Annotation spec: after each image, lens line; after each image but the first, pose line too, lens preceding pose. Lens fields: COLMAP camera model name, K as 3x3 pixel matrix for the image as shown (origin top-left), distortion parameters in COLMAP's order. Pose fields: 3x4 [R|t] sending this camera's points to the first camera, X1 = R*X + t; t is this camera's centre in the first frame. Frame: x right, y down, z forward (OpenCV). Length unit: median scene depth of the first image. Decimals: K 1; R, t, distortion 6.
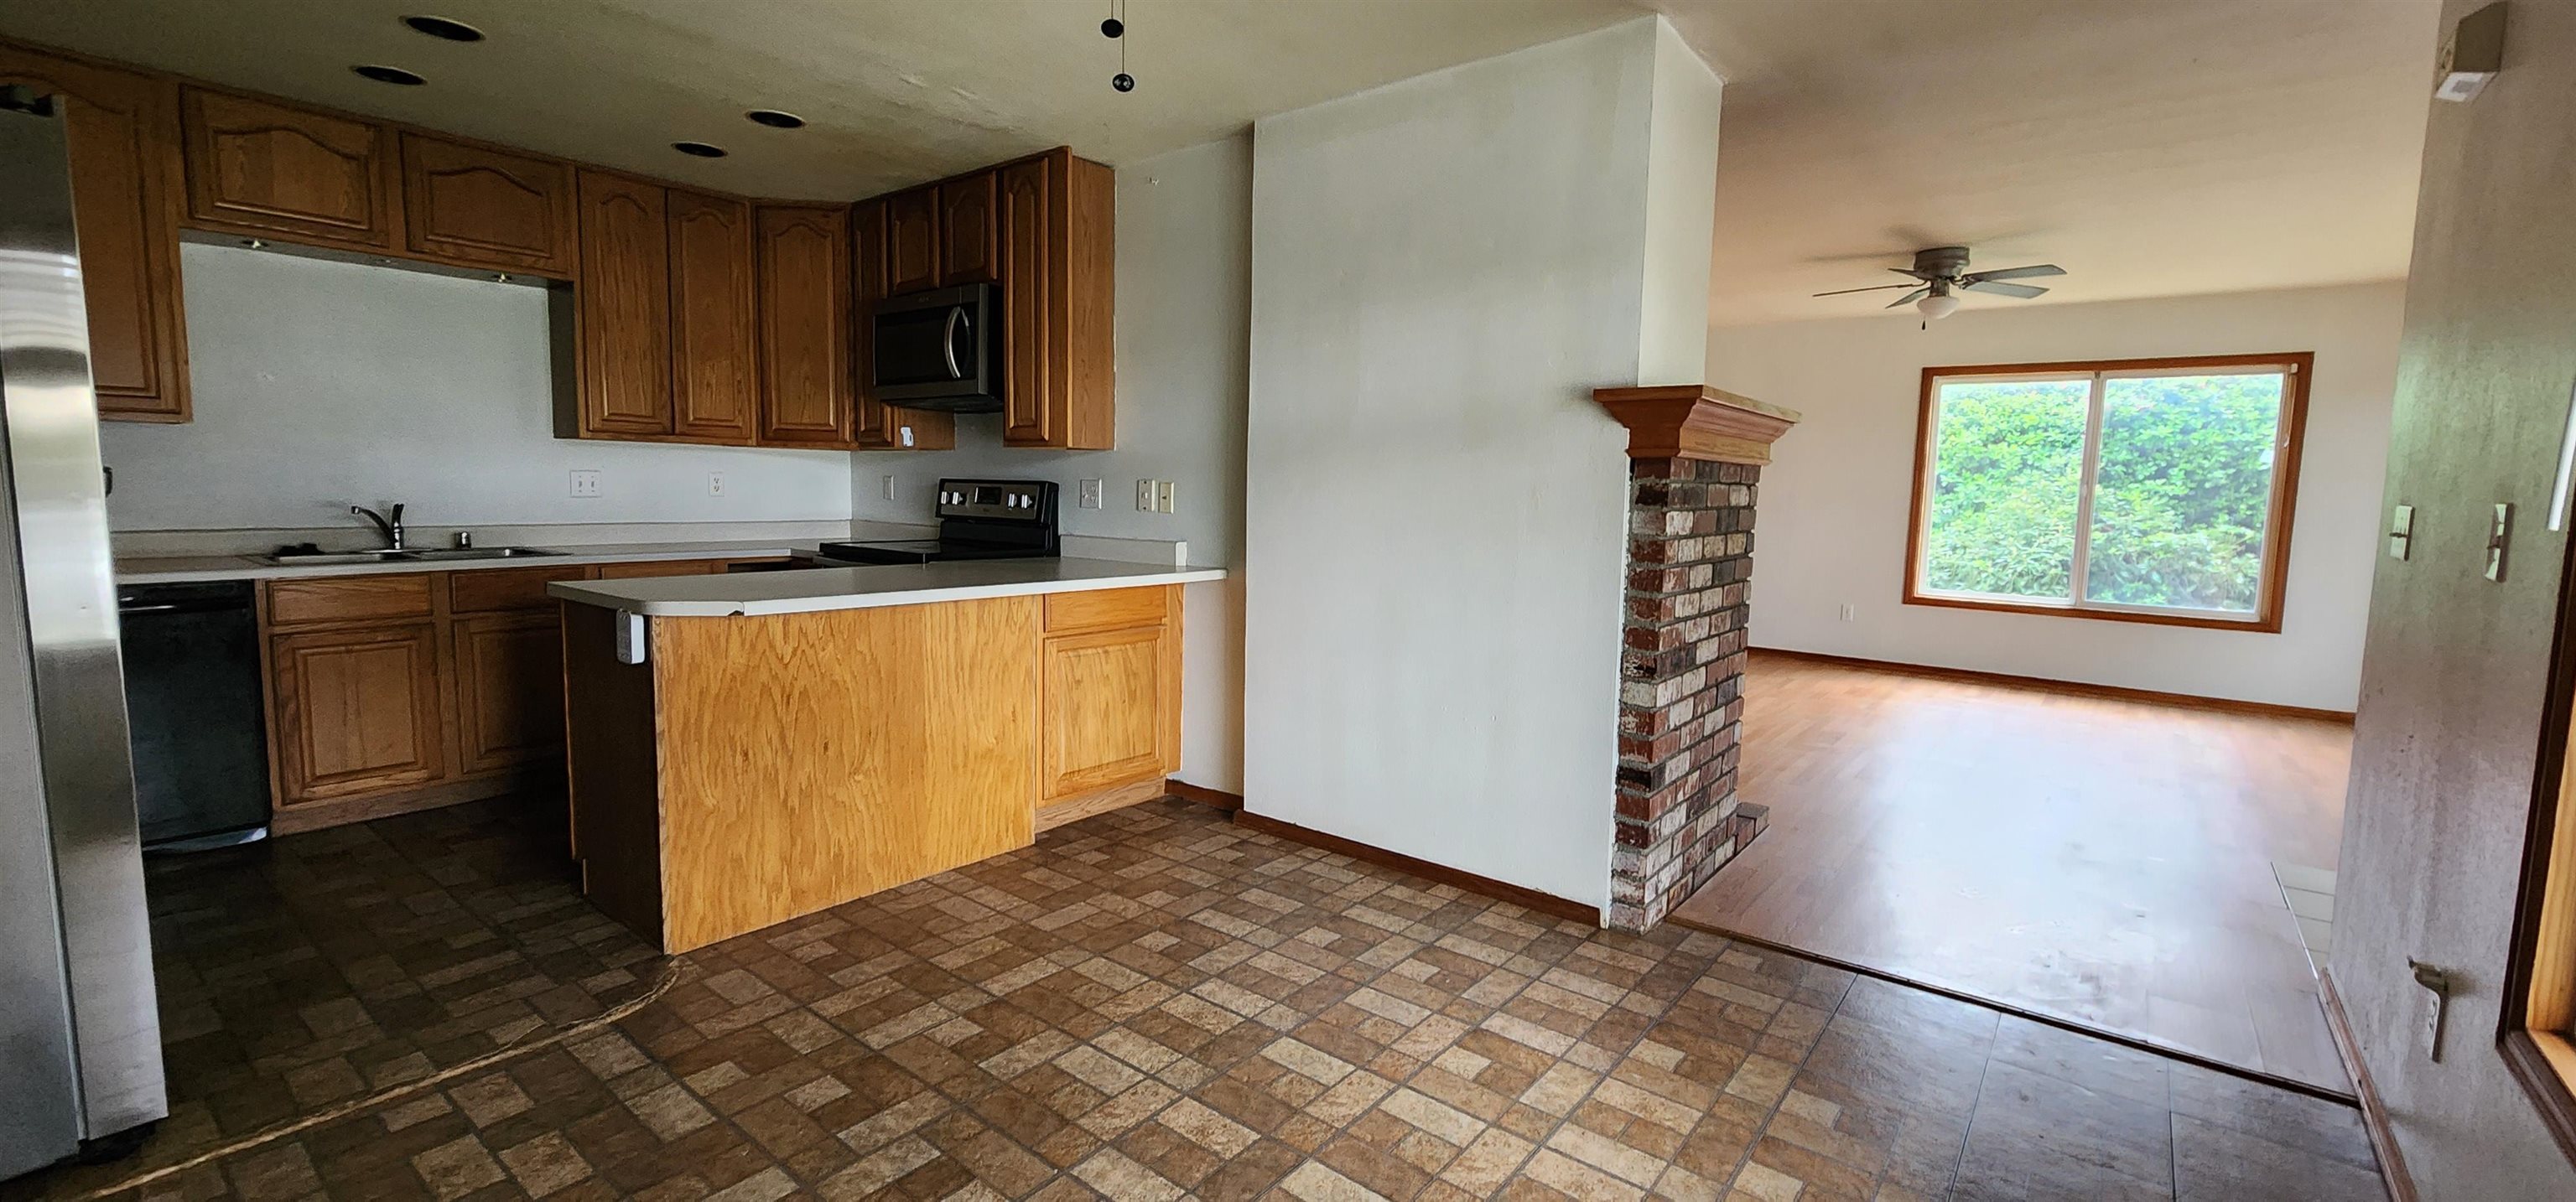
lens RADIAL K [[1056.9, 0, 1296.8], [0, 1056.9, 589.1], [0, 0, 1]] dist [0.000018, -0.000304]
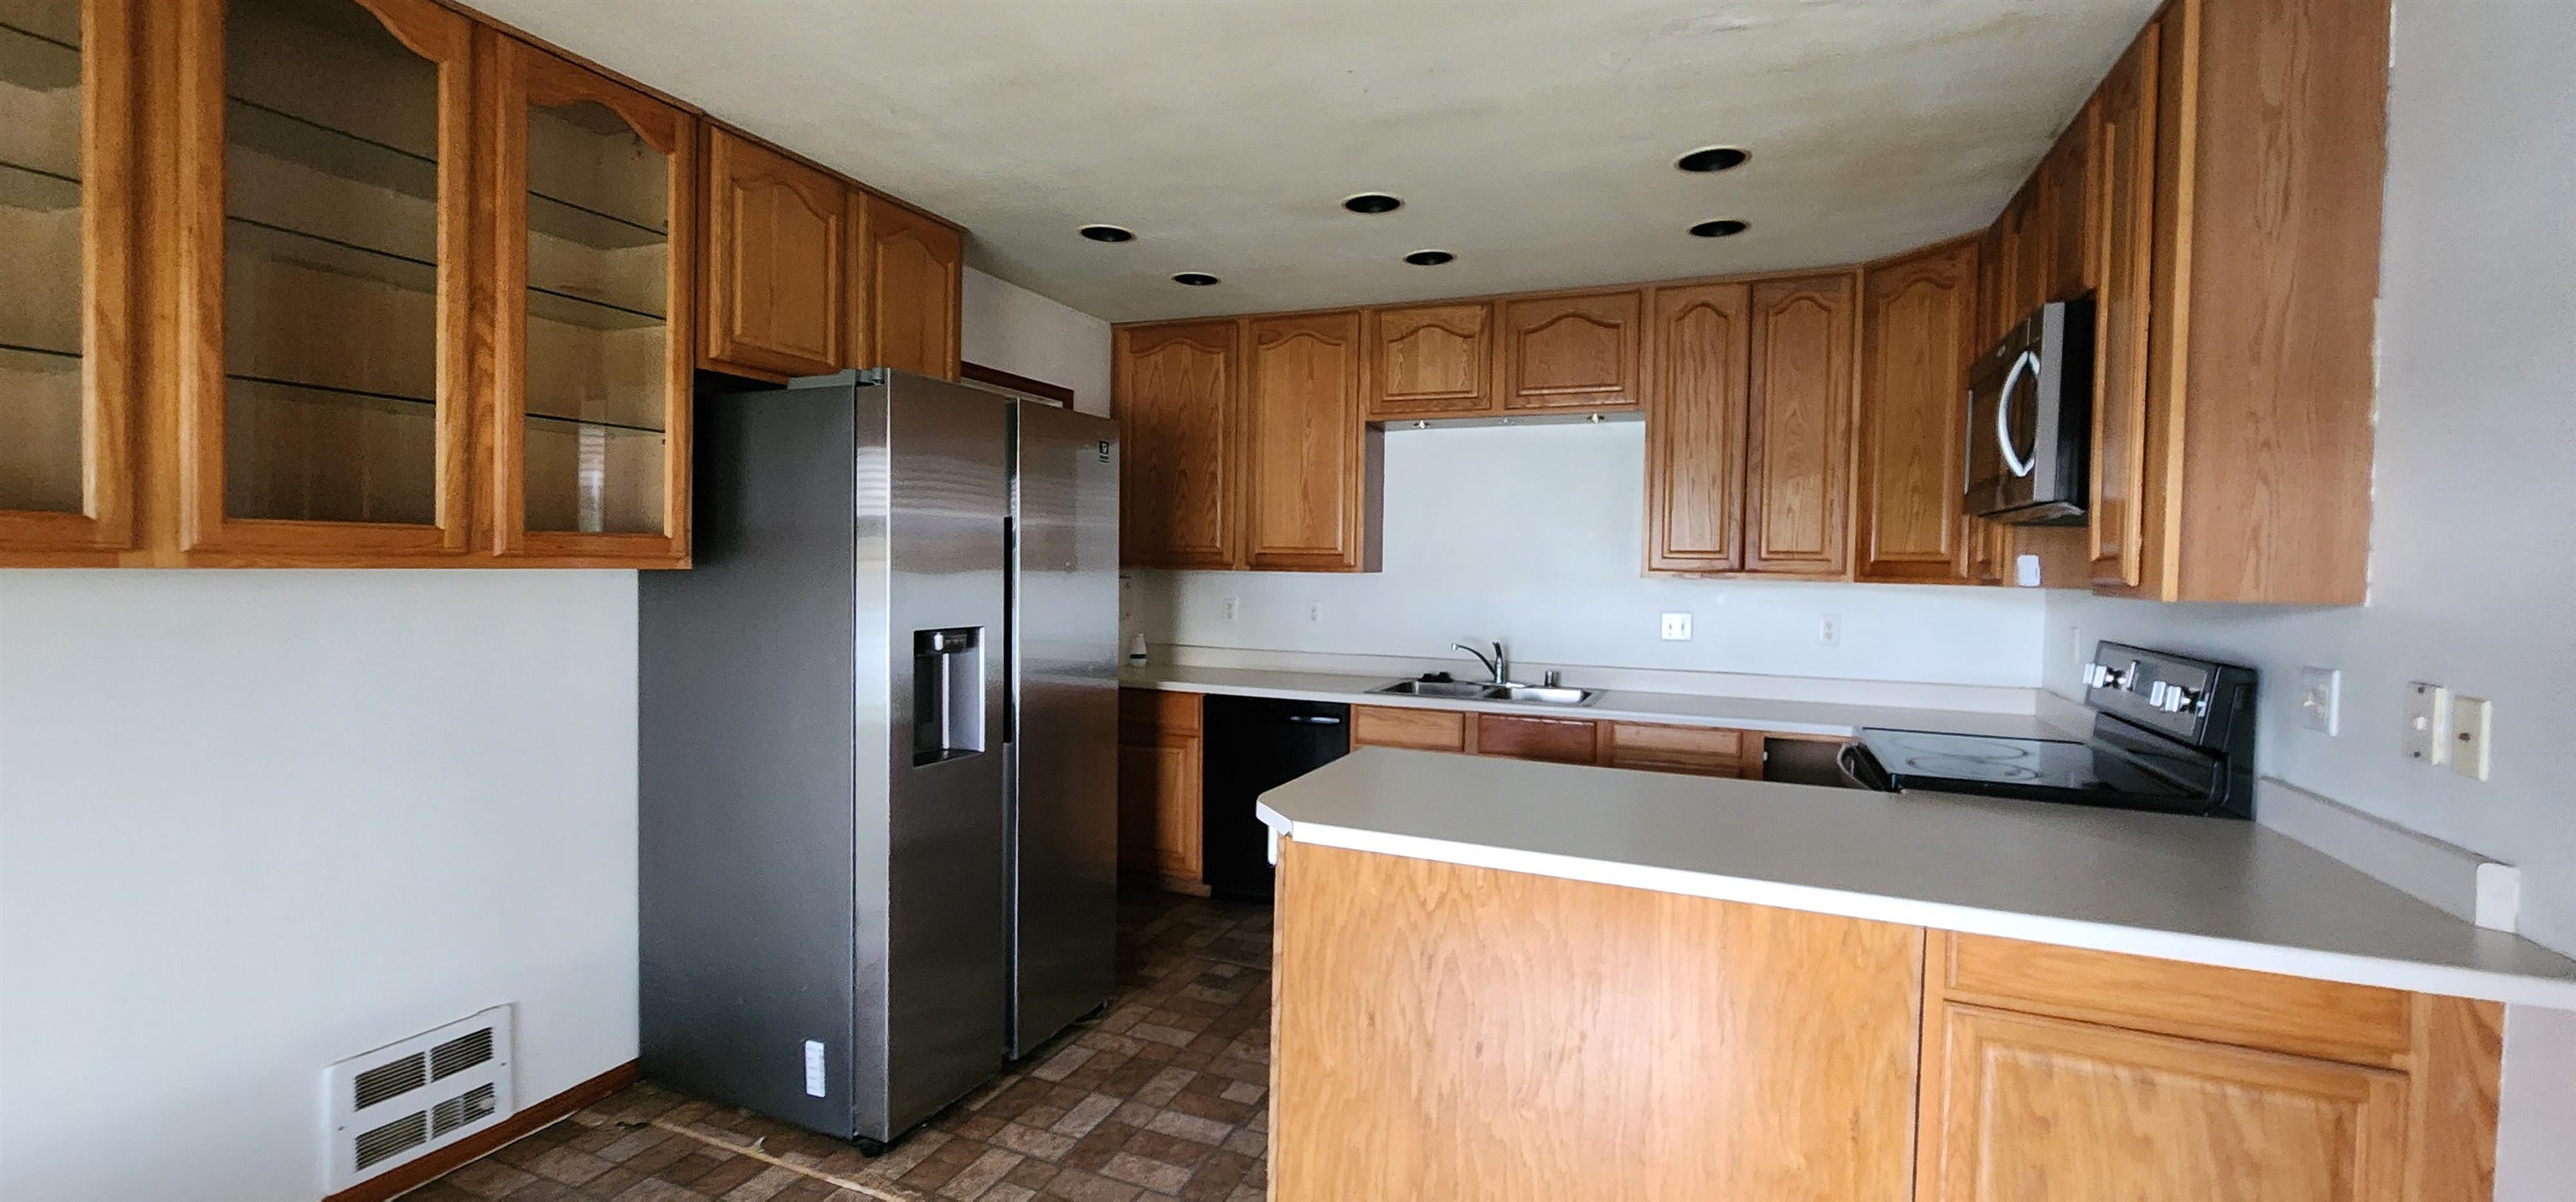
lens RADIAL K [[1056.9, 0, 1283.5], [0, 1056.9, 592.7], [0, 0, 1]] dist [0.000018, -0.000304]
pose [[0.268903, 0.012384, -0.963088, 0.126869], [-0.107323, 0.994076, -0.017183, -0.085929], [0.957169, 0.107982, 0.268639, 0.481155]]
